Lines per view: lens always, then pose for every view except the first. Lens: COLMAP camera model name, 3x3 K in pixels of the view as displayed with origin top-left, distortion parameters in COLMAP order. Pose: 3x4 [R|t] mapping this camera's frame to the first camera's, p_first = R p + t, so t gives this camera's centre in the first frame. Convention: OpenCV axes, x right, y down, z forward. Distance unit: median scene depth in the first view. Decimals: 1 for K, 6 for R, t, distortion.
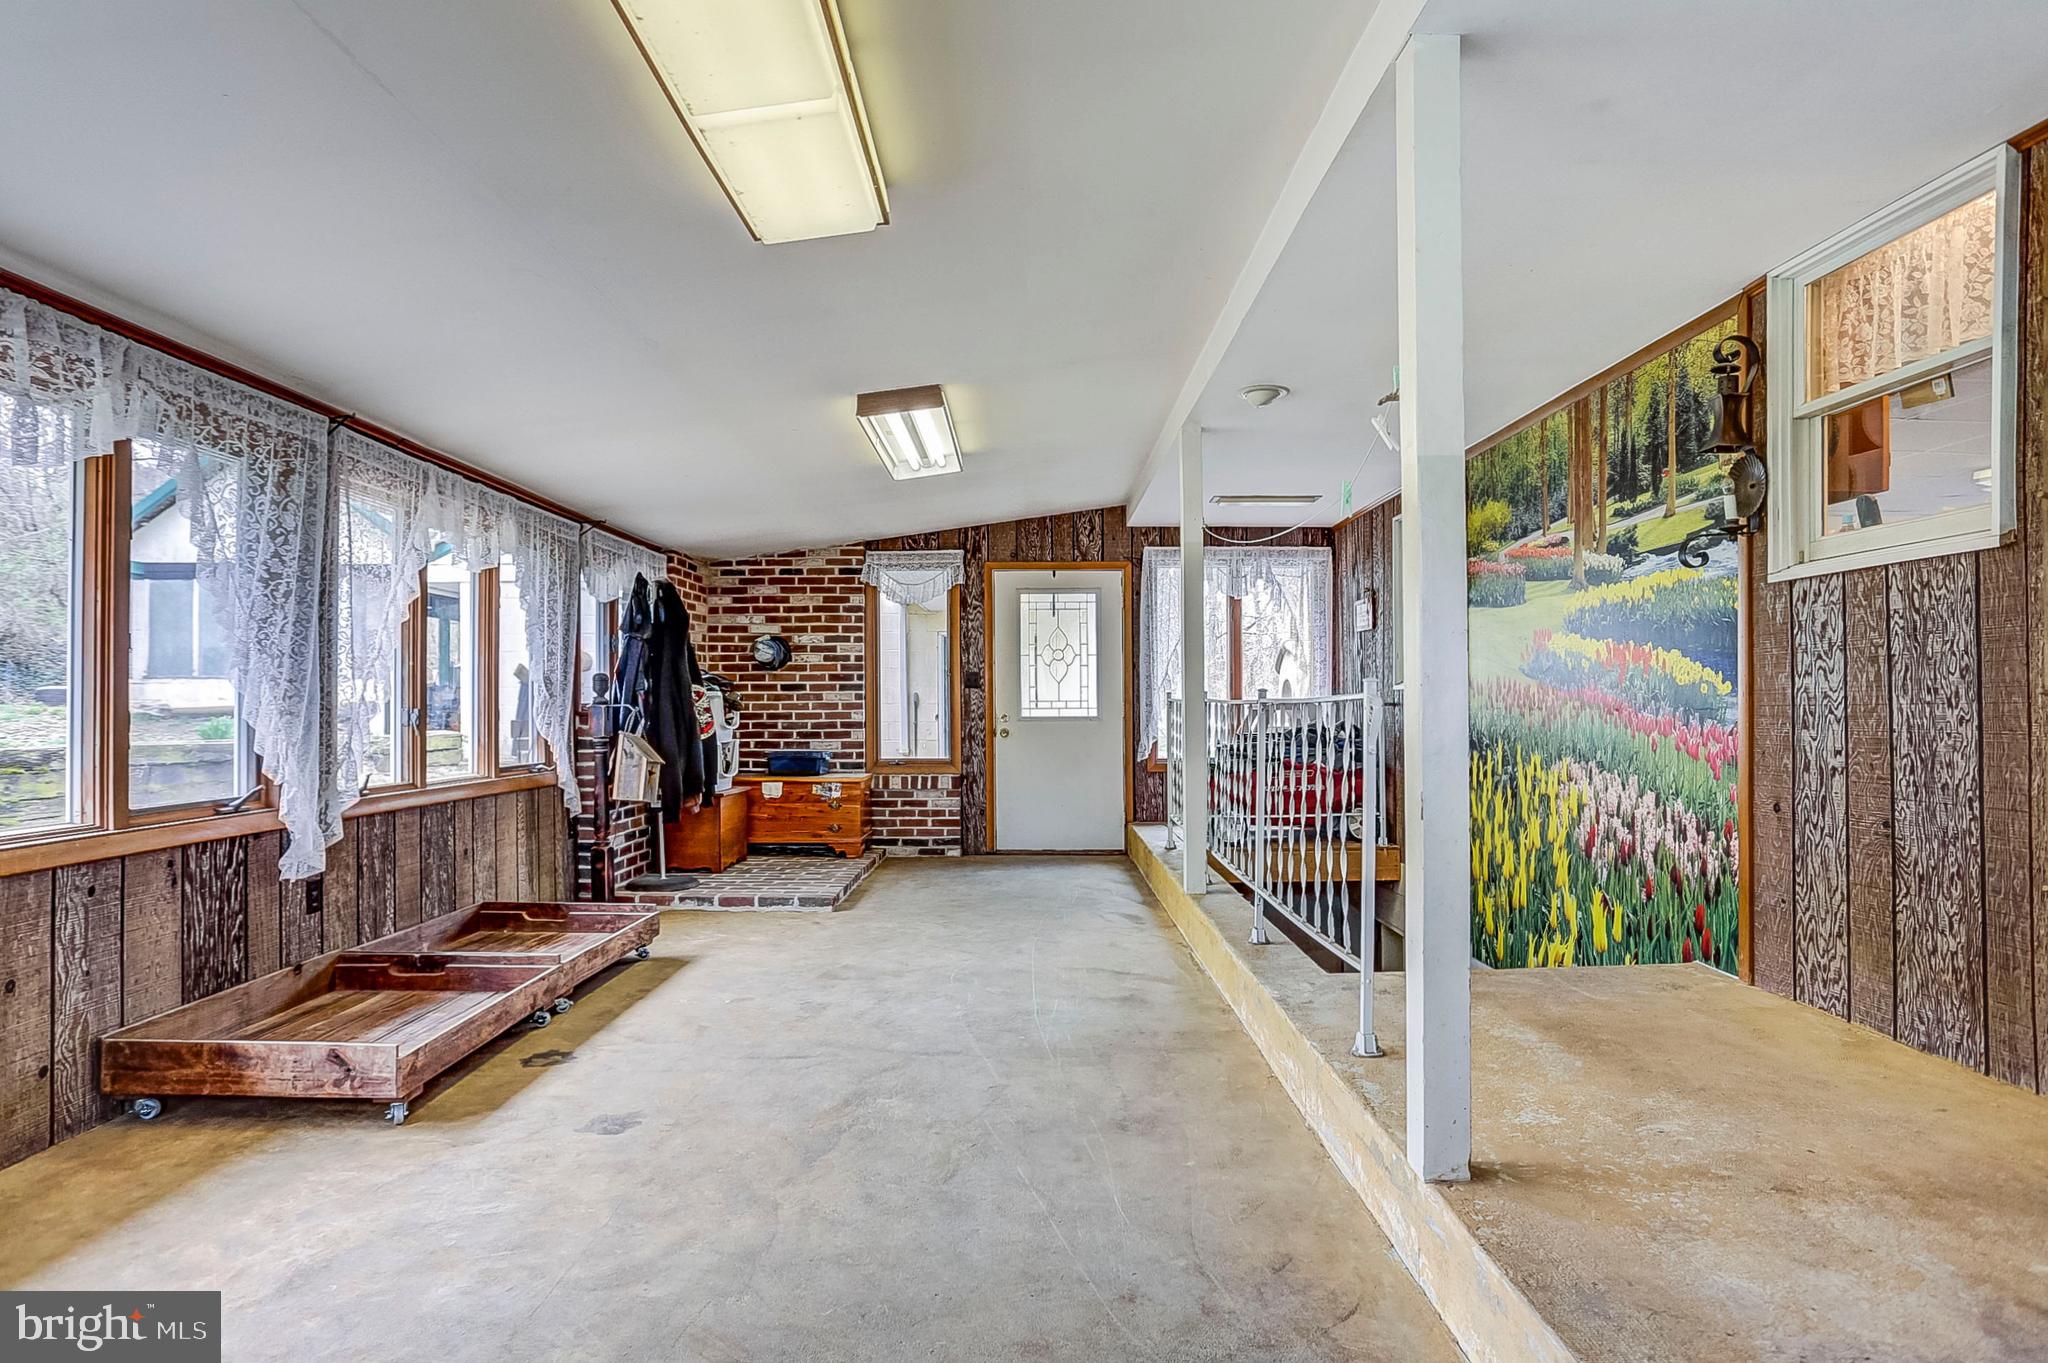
lens RADIAL K [[1093.4, 0, 1024.0], [0, 1093.4, 681.5], [0, 0, 1]] dist [-0.067682, 0.037652]
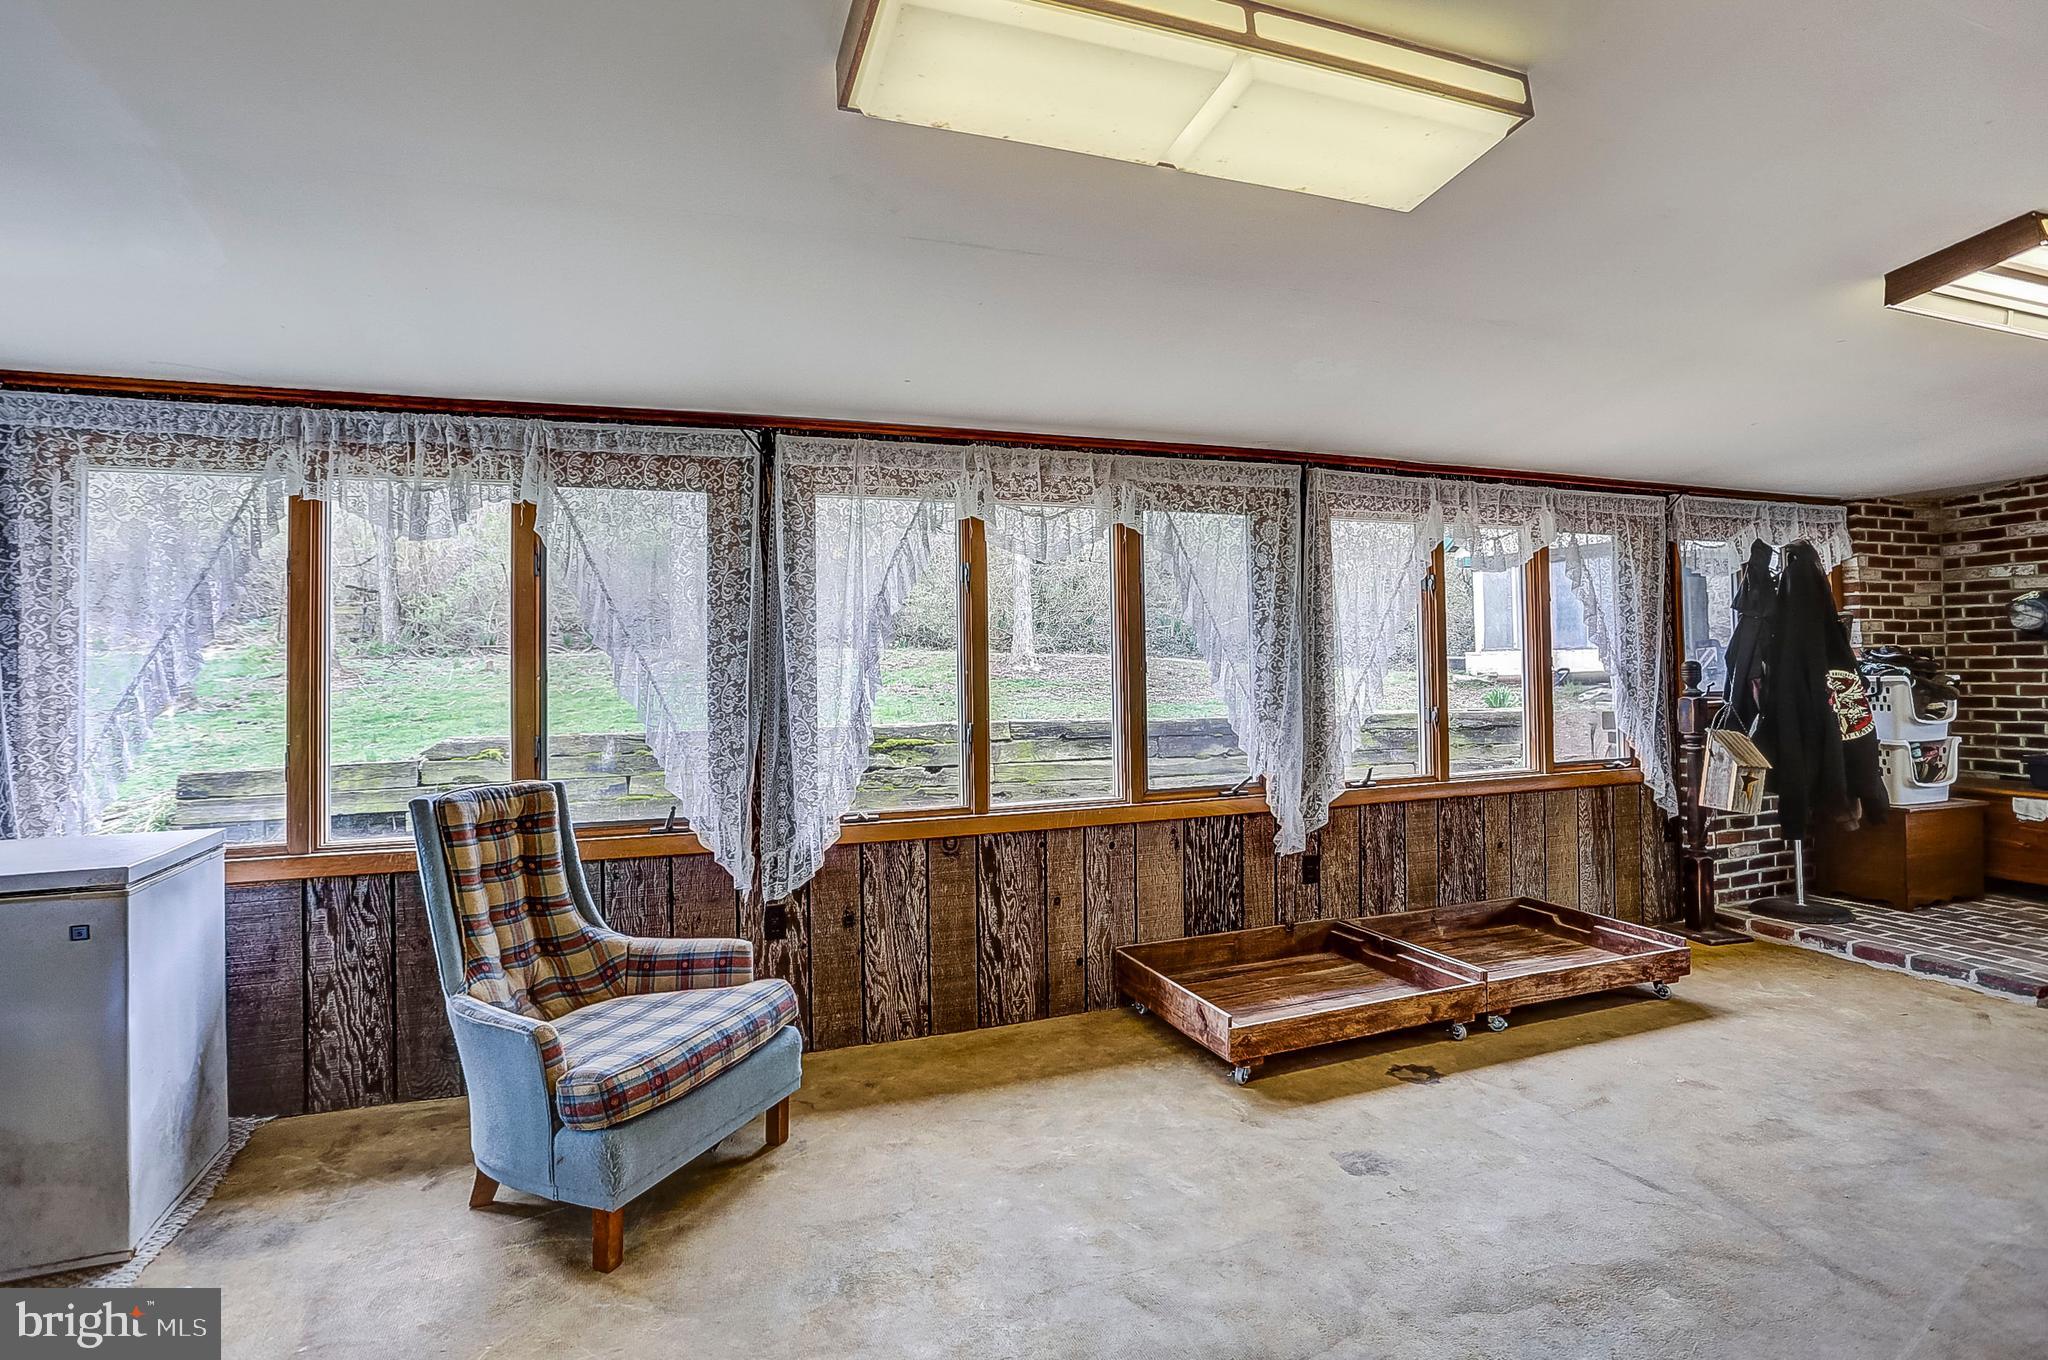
lens RADIAL K [[1022.2, 0, 1022.4], [0, 1022.2, 667.5], [0, 0, 1]] dist [-0.061582, 0.024354]
pose [[0.355336, -0.001745, -0.934737, 0.278113], [0.033773, 0.999369, 0.010973, -0.047009], [0.934128, -0.035468, 0.355171, 0.304708]]
